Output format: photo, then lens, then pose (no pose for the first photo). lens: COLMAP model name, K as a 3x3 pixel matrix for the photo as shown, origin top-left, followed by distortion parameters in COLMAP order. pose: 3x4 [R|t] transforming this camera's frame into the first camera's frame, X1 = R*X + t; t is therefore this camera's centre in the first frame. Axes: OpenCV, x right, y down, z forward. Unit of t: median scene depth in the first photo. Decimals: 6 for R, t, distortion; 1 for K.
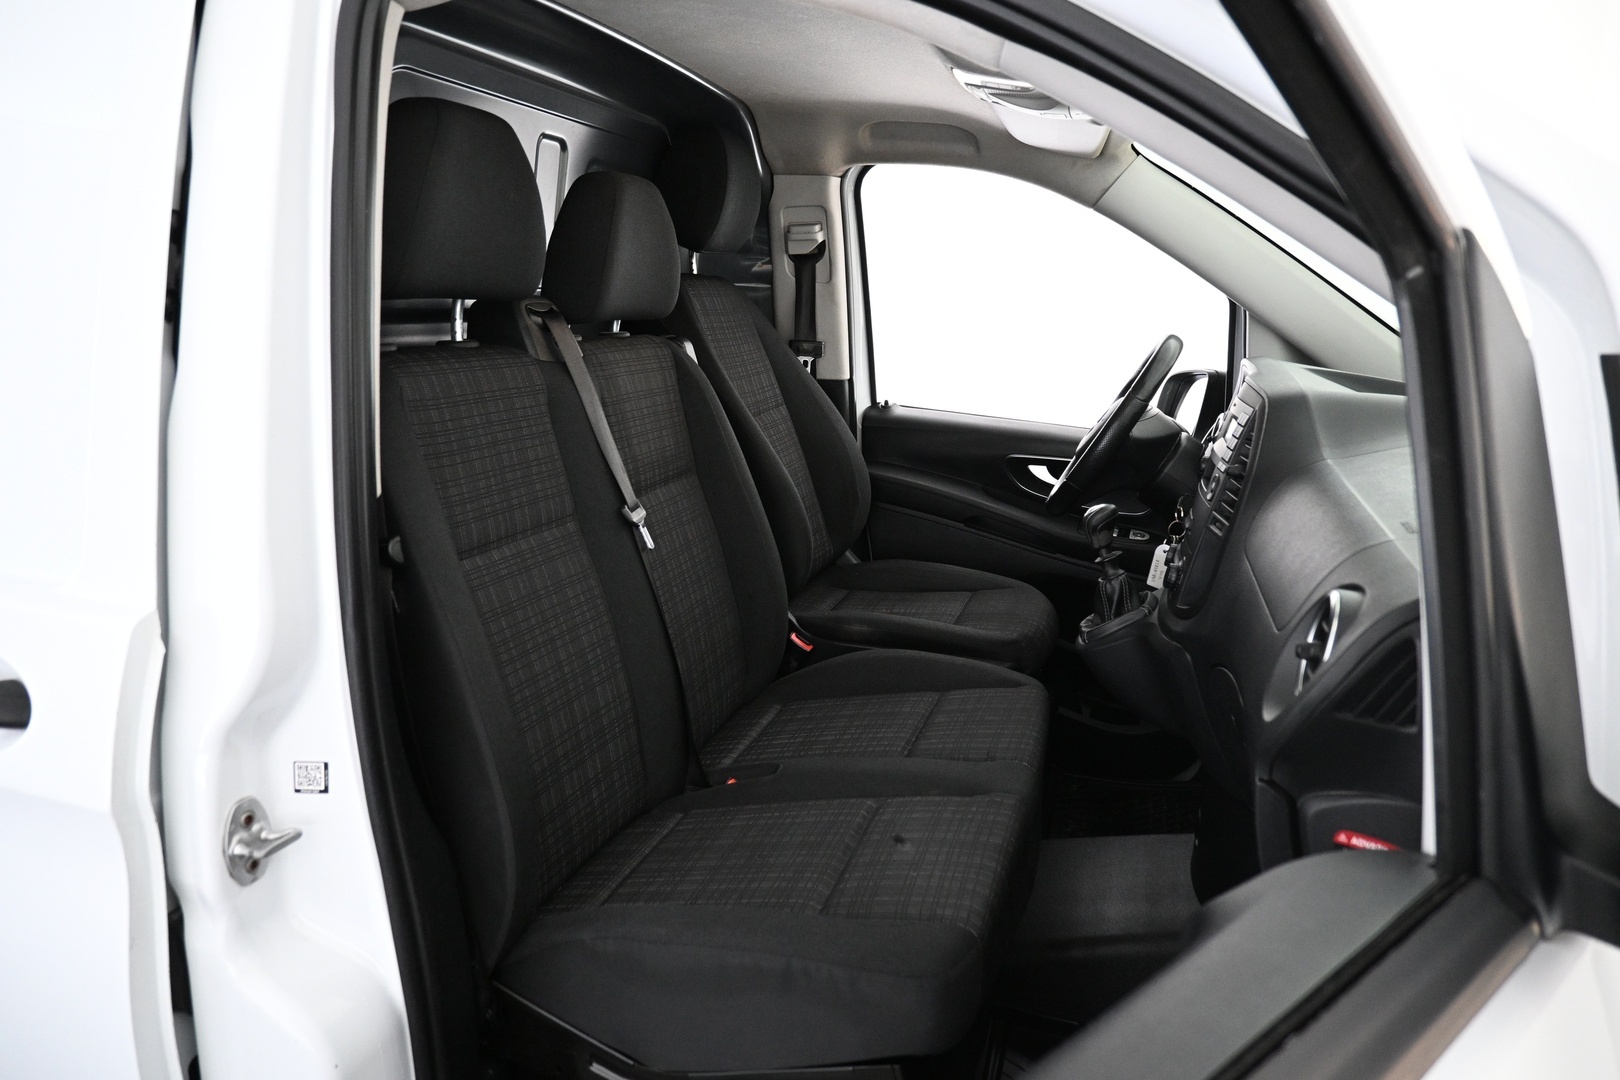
lens RADIAL K [[1116.0, 0, 810.0], [0, 1116.0, 540.0], [0, 0, 1]] dist [0.014309, 0.001035]
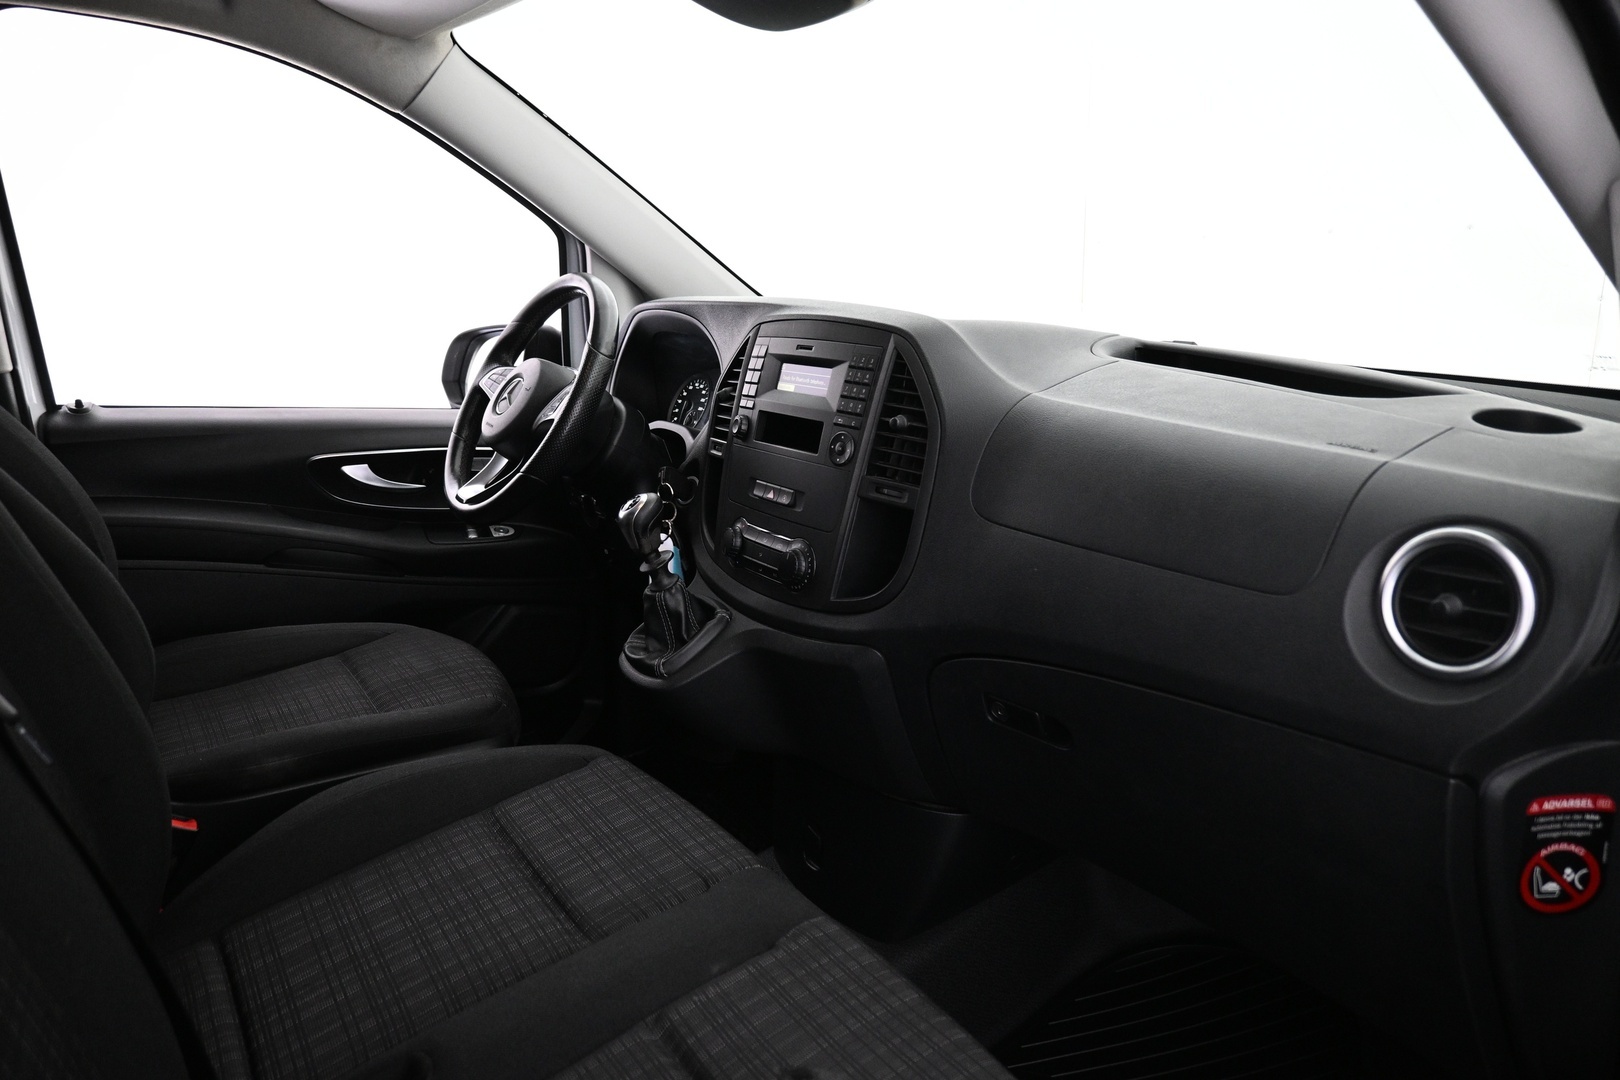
lens RADIAL K [[1116.0, 0, 810.0], [0, 1116.0, 540.0], [0, 0, 1]] dist [0.014309, 0.001035]
pose [[0.630932, -0.200624, 0.749449, -0.170870], [0.179083, 0.977561, 0.110925, -0.046679], [-0.754887, 0.064228, 0.652703, 0.294469]]
